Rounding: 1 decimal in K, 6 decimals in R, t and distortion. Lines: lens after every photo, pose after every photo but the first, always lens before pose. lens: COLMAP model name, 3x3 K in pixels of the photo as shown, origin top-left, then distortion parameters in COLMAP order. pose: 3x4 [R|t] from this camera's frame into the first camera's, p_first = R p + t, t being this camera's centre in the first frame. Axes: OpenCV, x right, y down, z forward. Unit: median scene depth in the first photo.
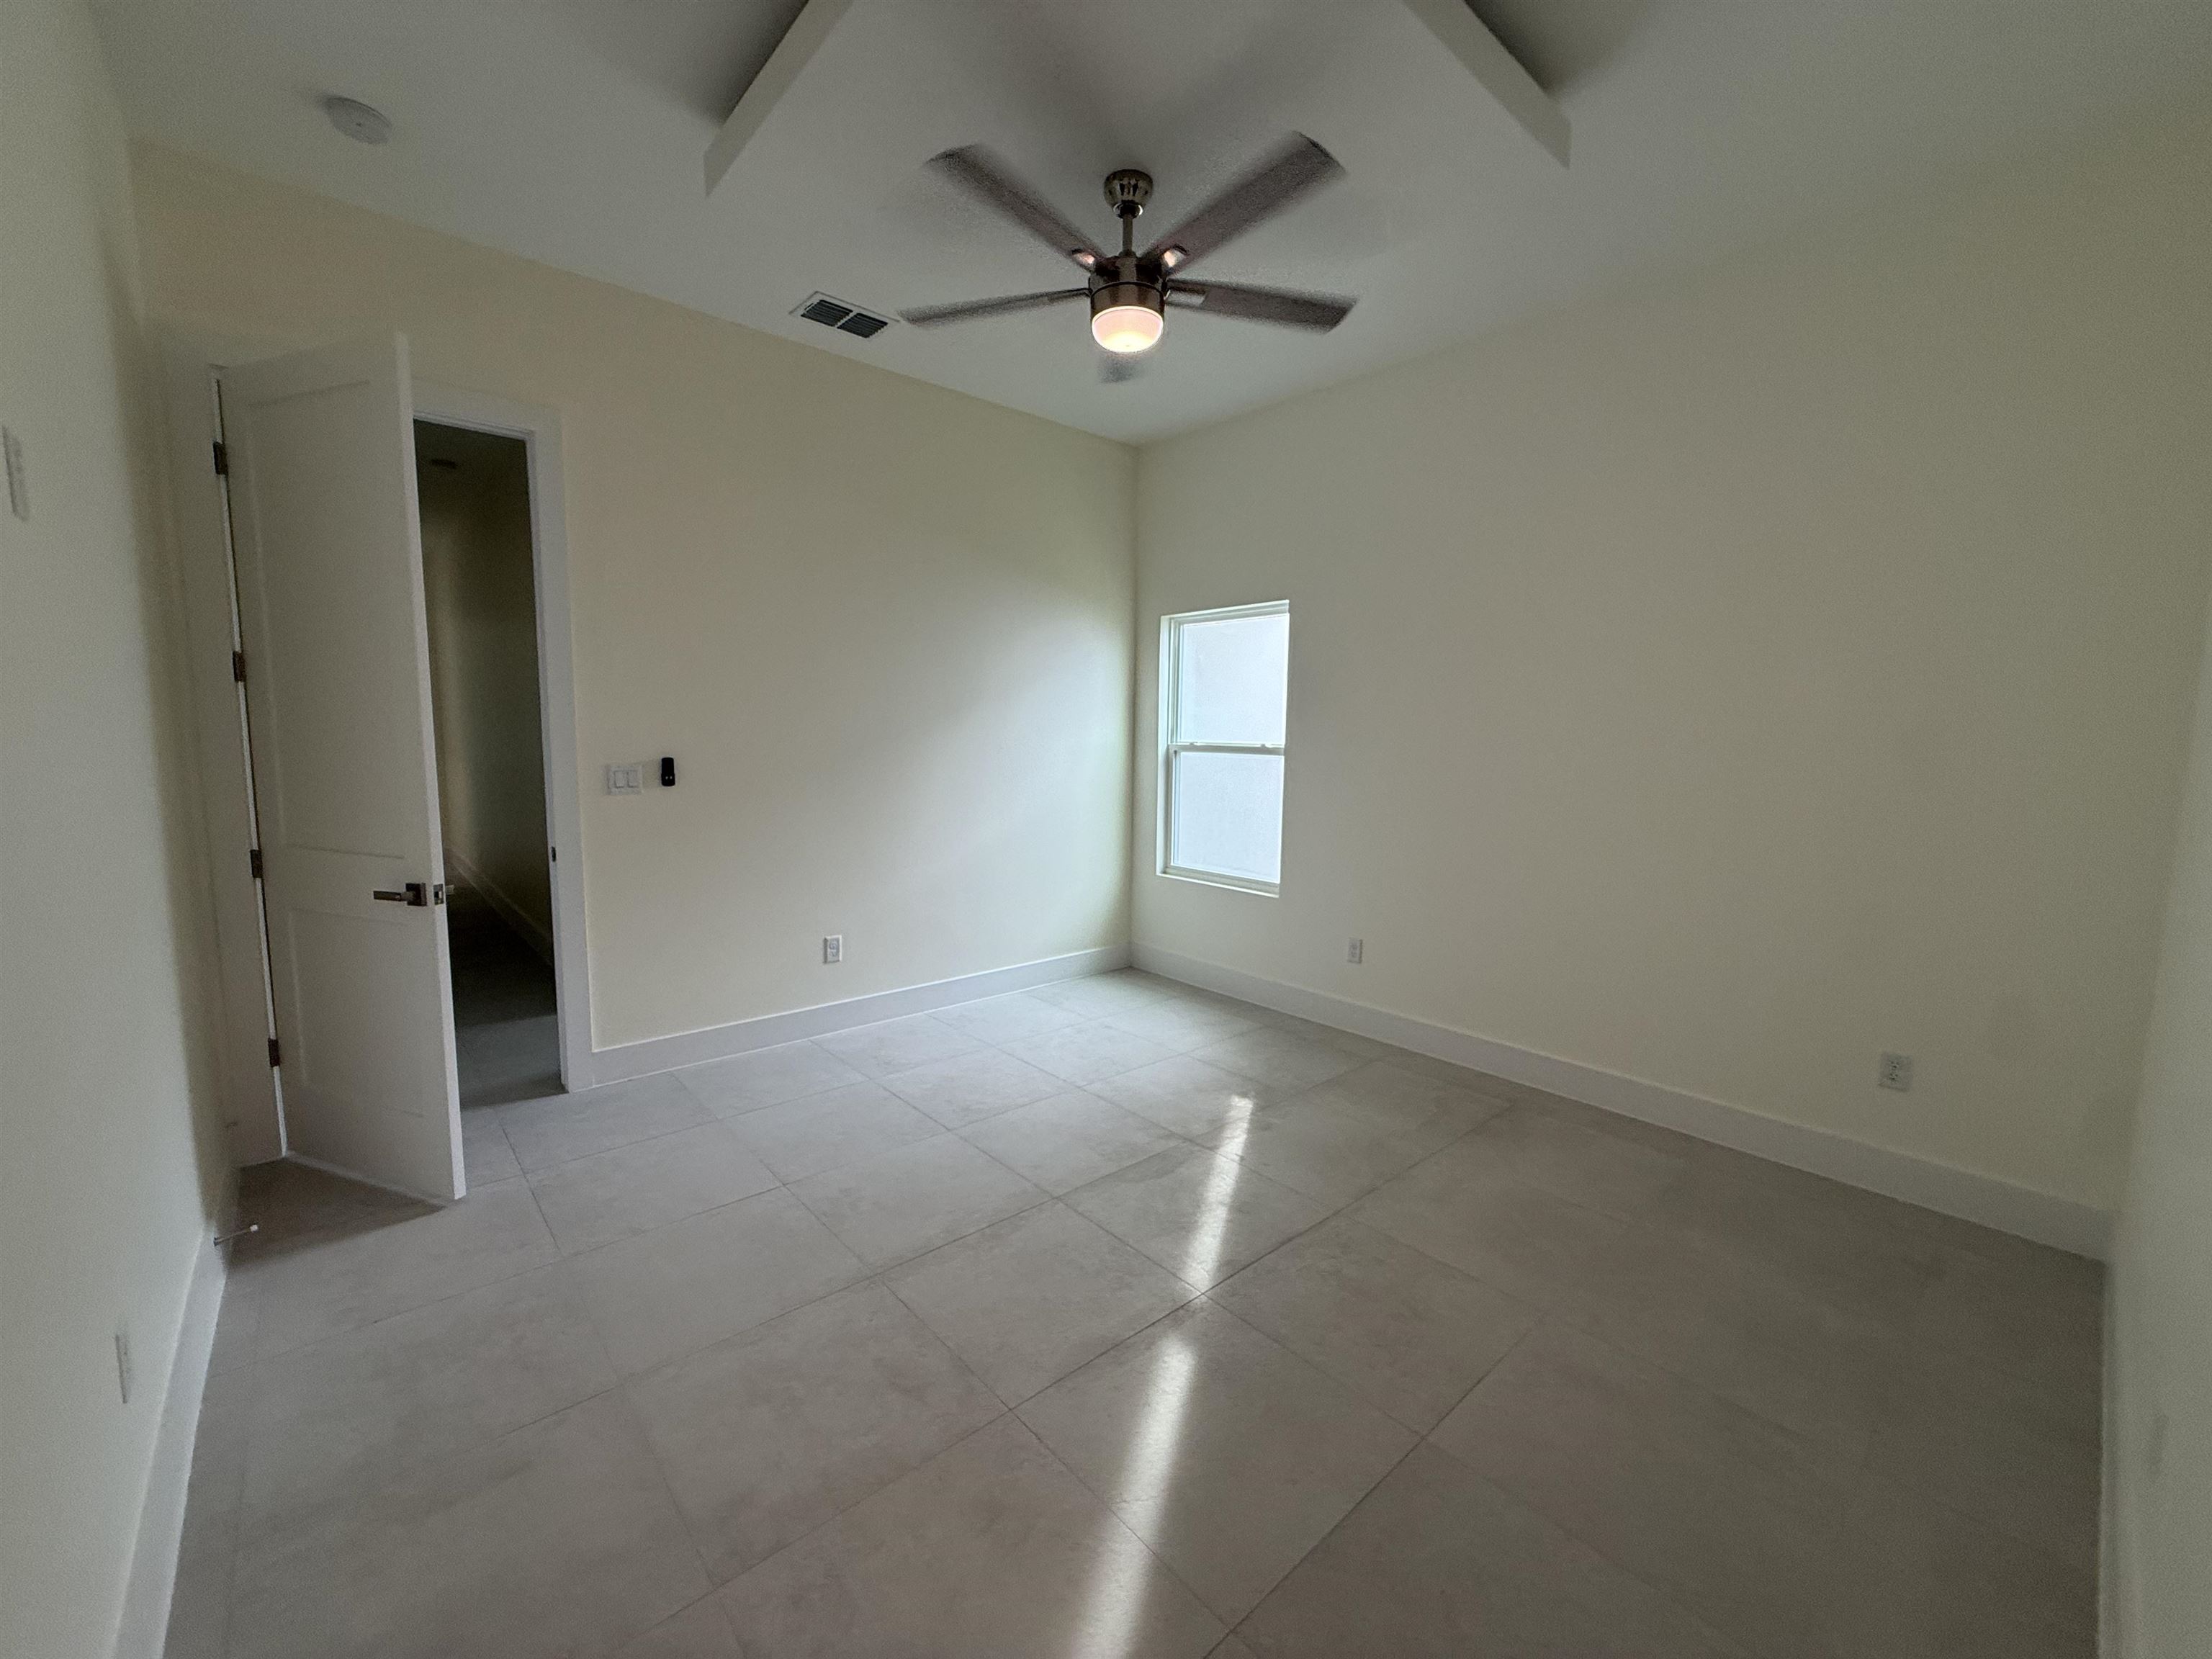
lens RADIAL K [[890.6, 0, 1096.4], [0, 890.6, 829.1], [0, 0, 1]] dist [0.000605, 0.000132]
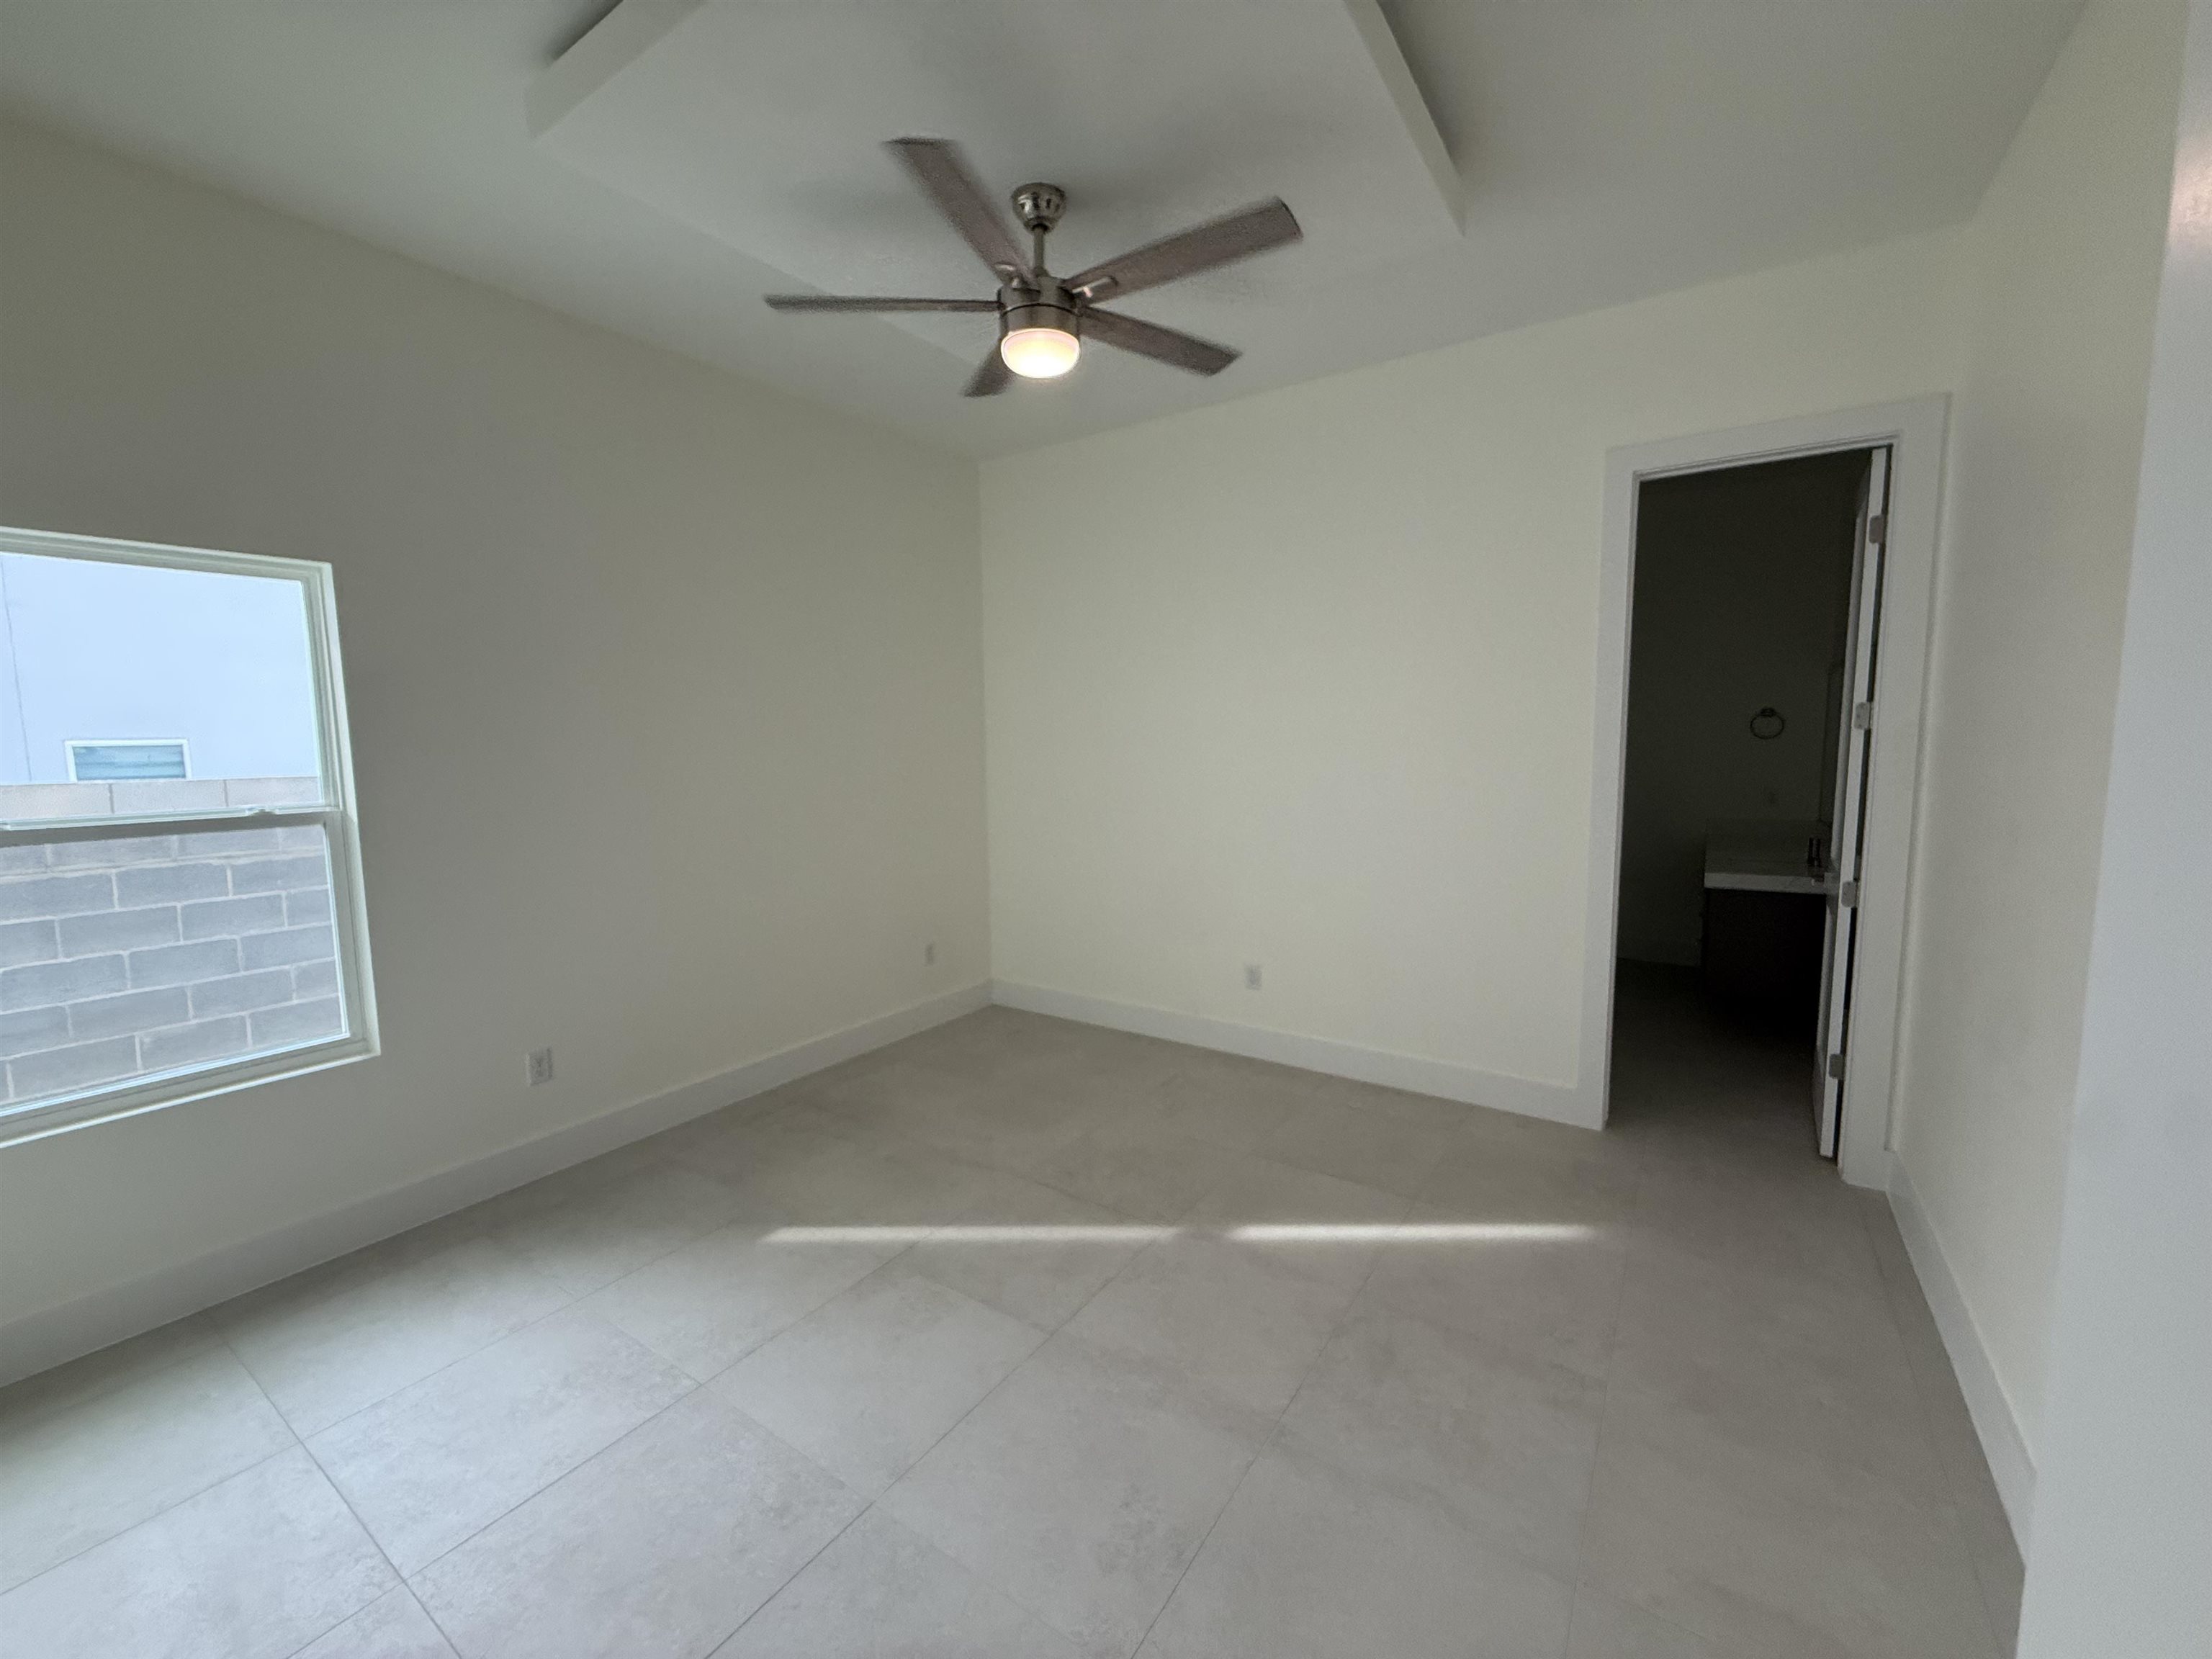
lens RADIAL K [[890.6, 0, 1096.2], [0, 890.6, 830.9], [0, 0, 1]] dist [0.000605, 0.000132]
pose [[-0.255455, -0.108314, 0.960735, -0.760221], [0.109049, 0.984136, 0.139948, -0.162422], [-0.960652, 0.140517, -0.239591, 1.015420]]
